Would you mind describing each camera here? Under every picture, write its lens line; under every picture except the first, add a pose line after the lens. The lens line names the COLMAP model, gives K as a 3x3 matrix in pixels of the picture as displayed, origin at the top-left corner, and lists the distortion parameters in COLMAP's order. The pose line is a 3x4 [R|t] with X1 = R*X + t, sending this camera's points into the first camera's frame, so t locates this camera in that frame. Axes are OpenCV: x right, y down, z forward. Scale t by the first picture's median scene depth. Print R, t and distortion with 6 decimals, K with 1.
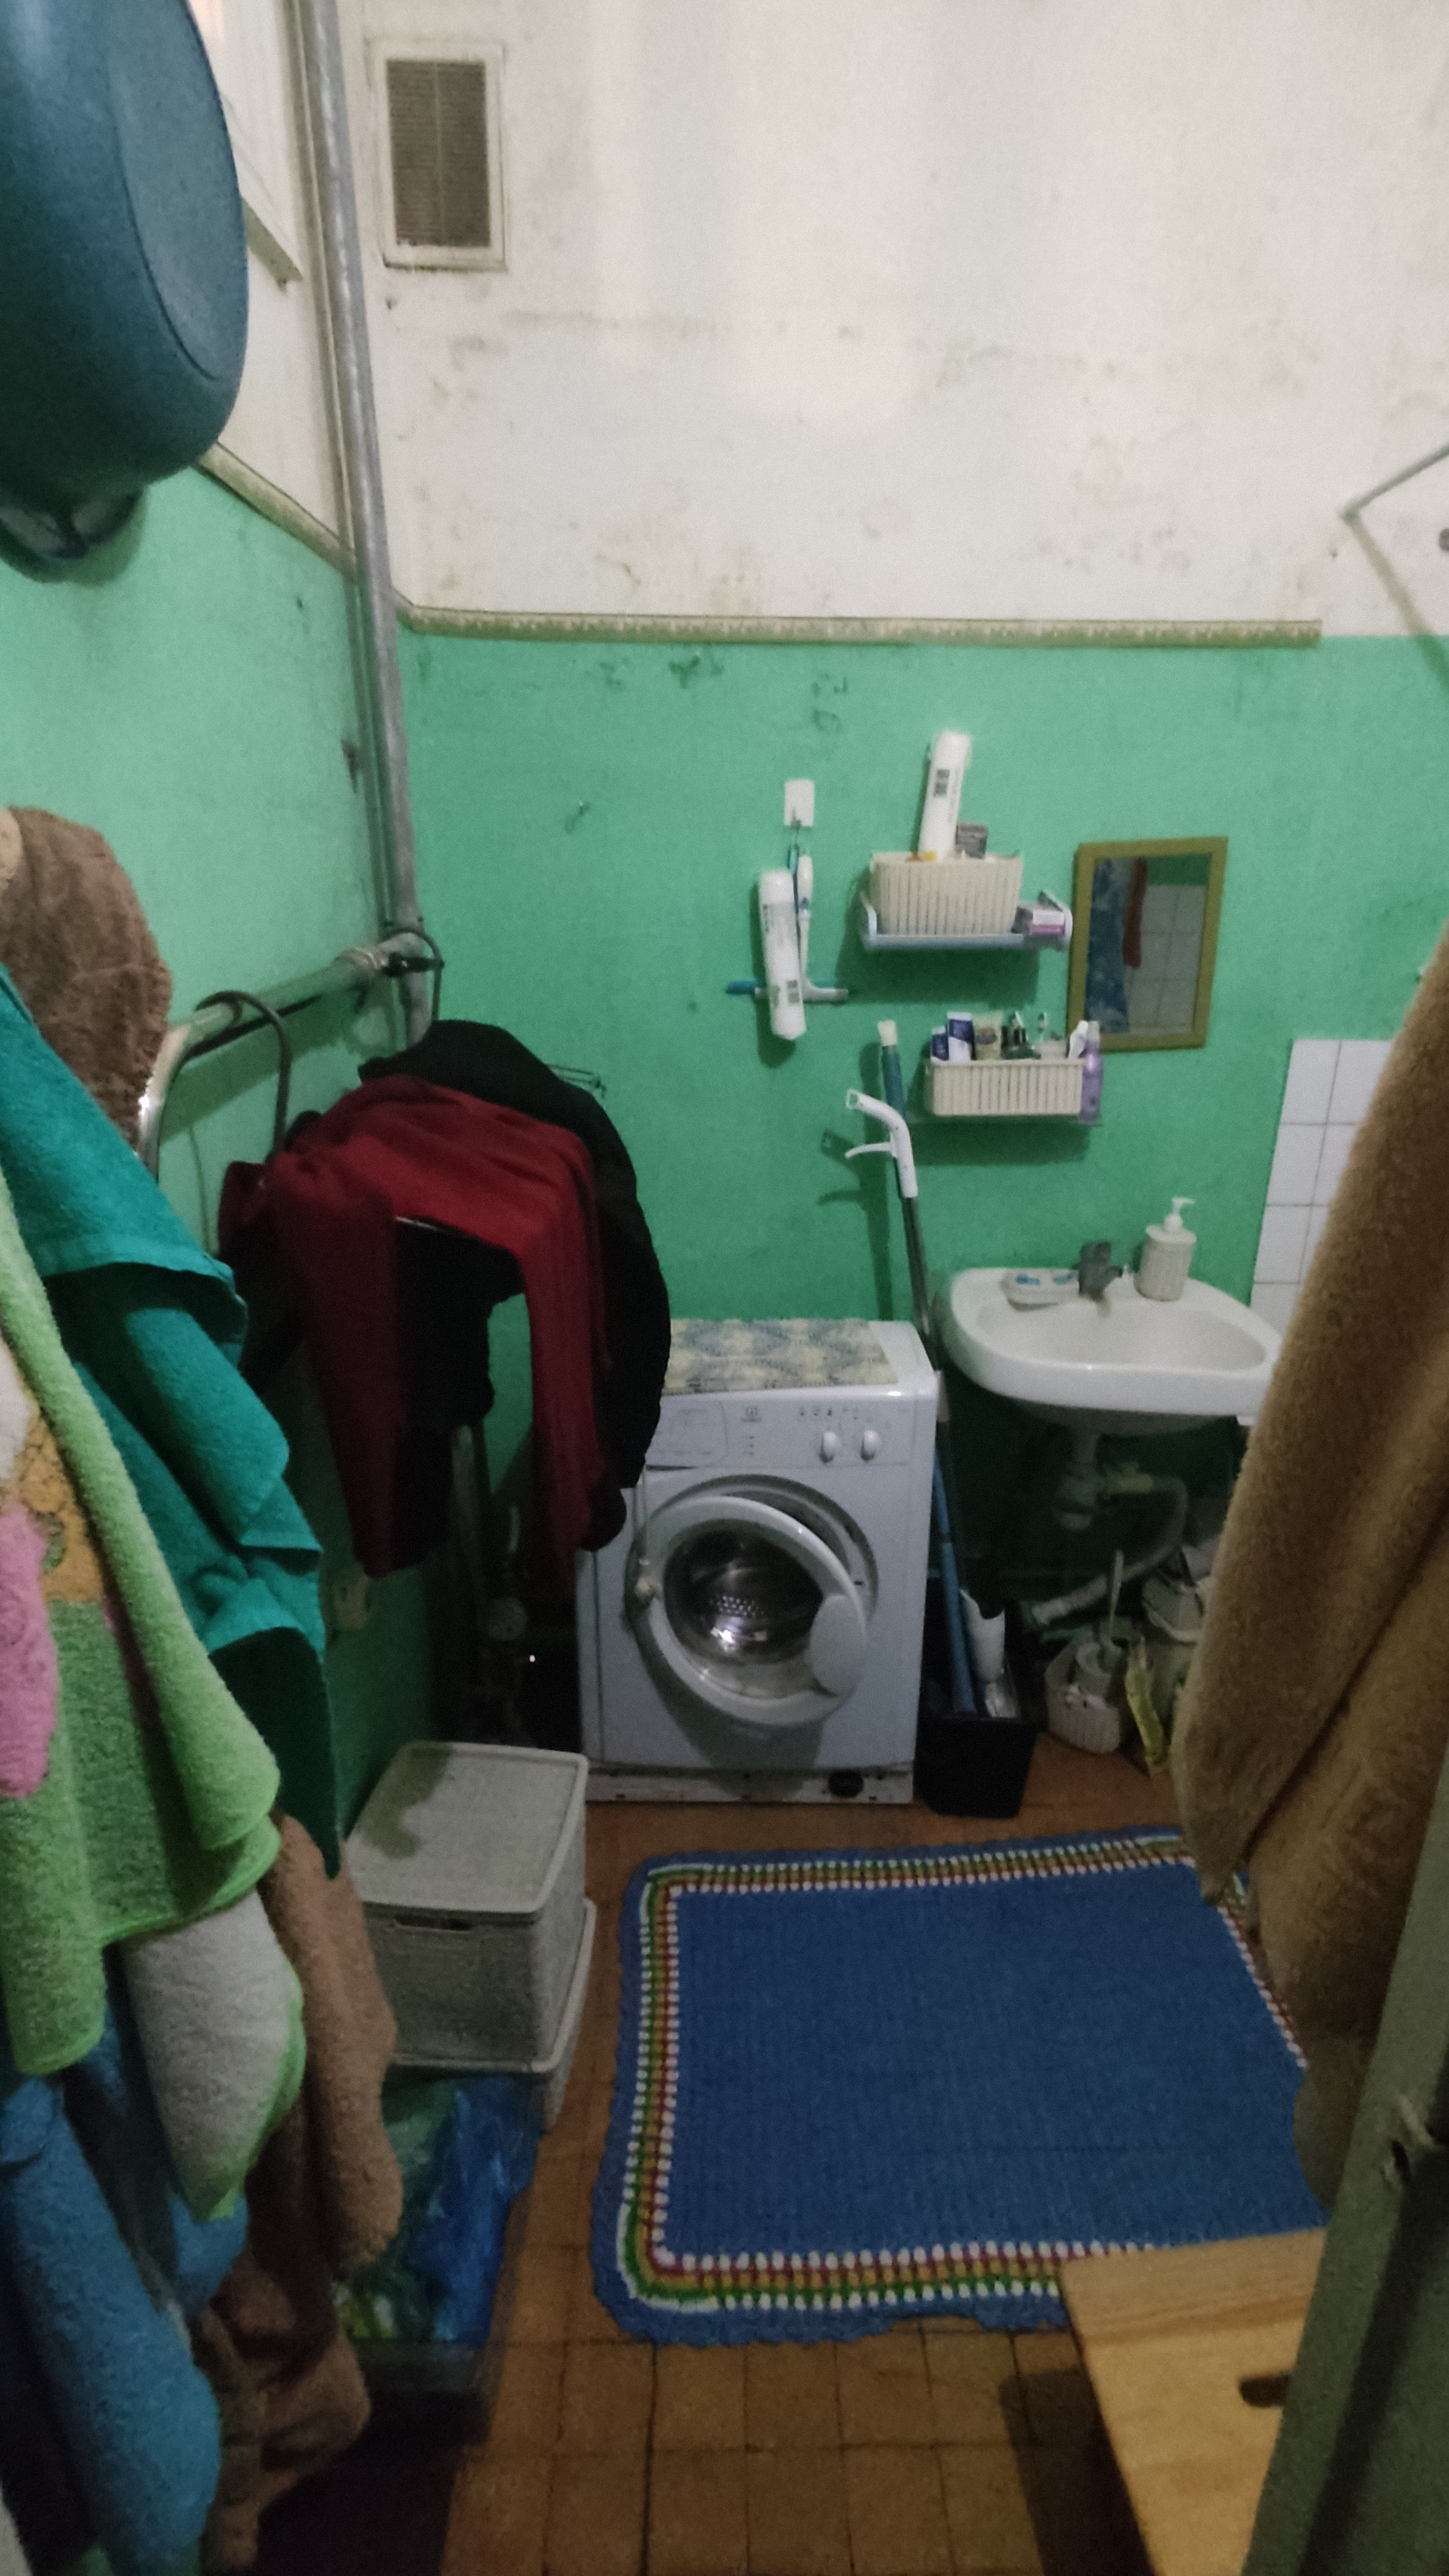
lens RADIAL K [[1188.9, 0, 733.3], [0, 1188.9, 1286.8], [0, 0, 1]] dist [-0.005648, 0.002724]
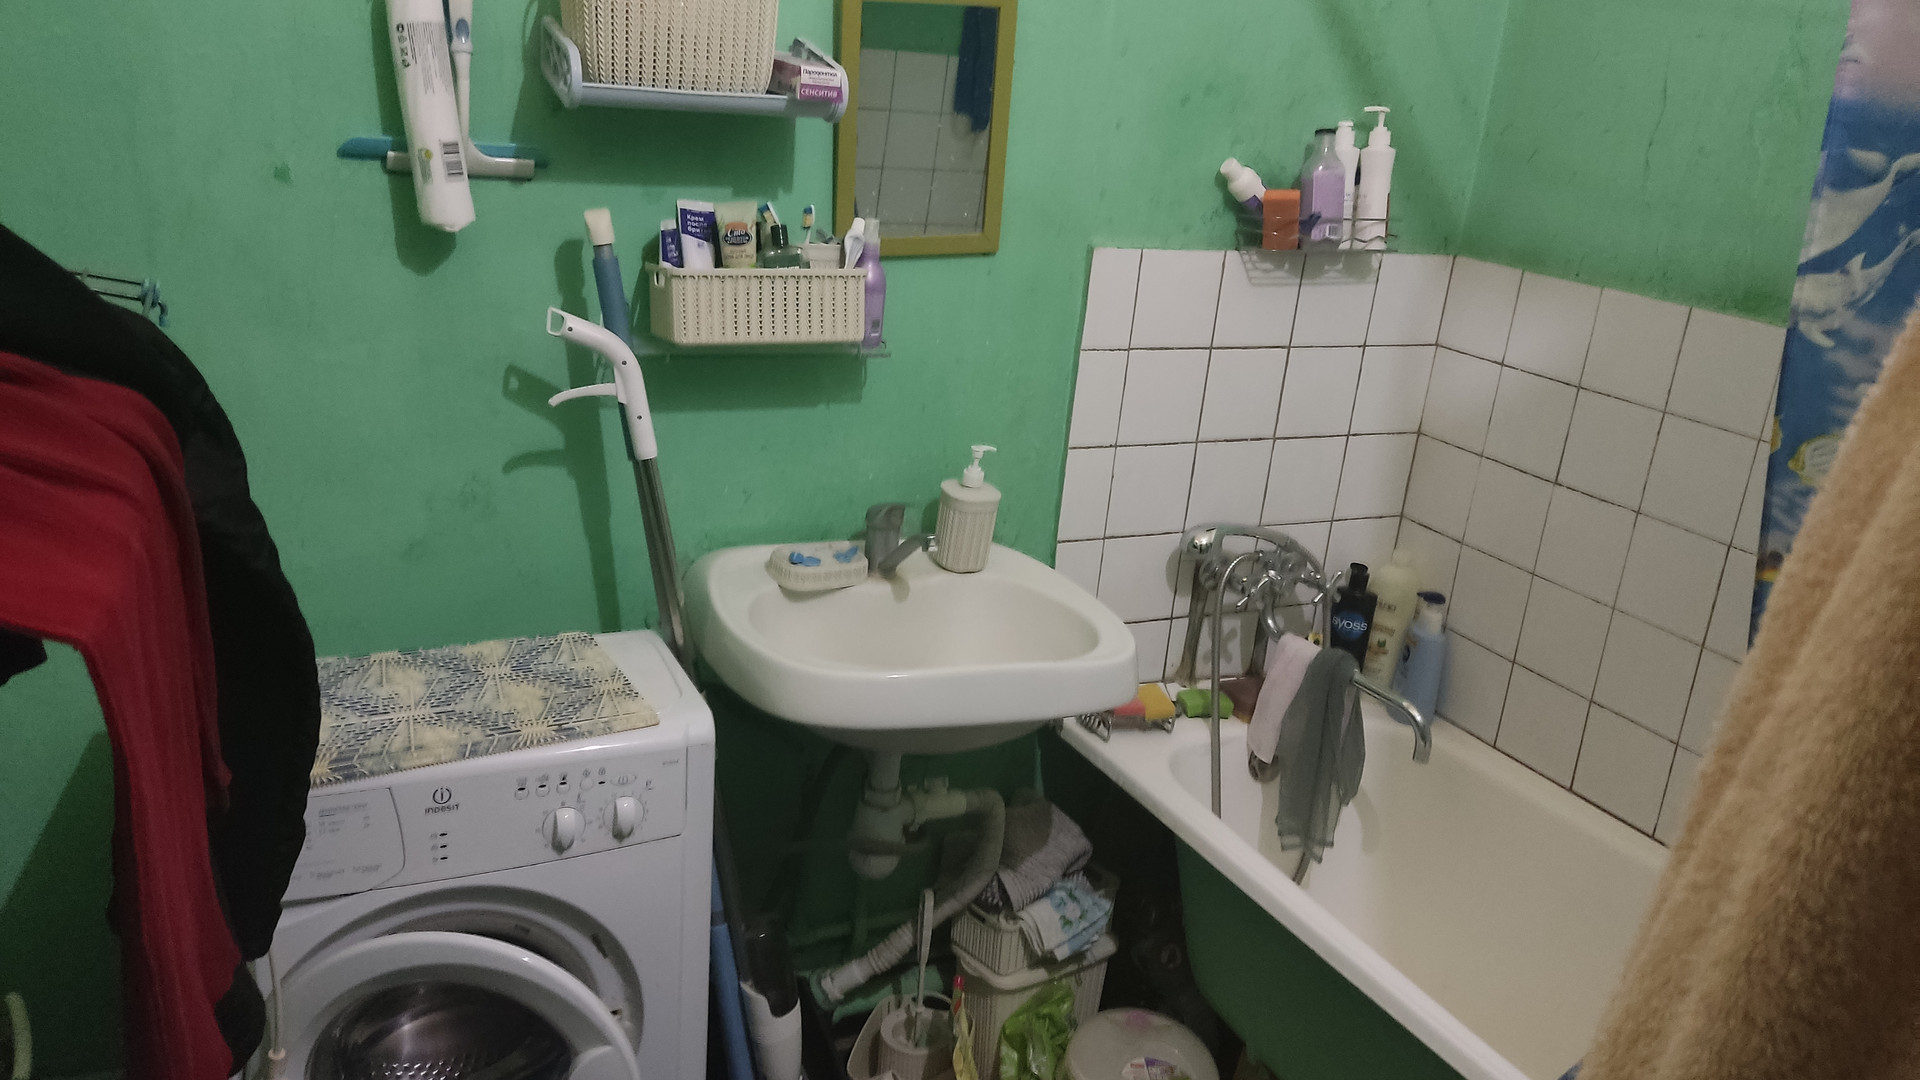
lens RADIAL K [[1430.6, 0, 961.2], [0, 1430.6, 542.0], [0, 0, 1]] dist [0.060616, -0.081443]
pose [[0.897875, -0.068929, 0.434820, -0.058969], [0.064307, 0.997608, 0.025354, -0.034459], [-0.435528, 0.005198, 0.900160, 0.140177]]
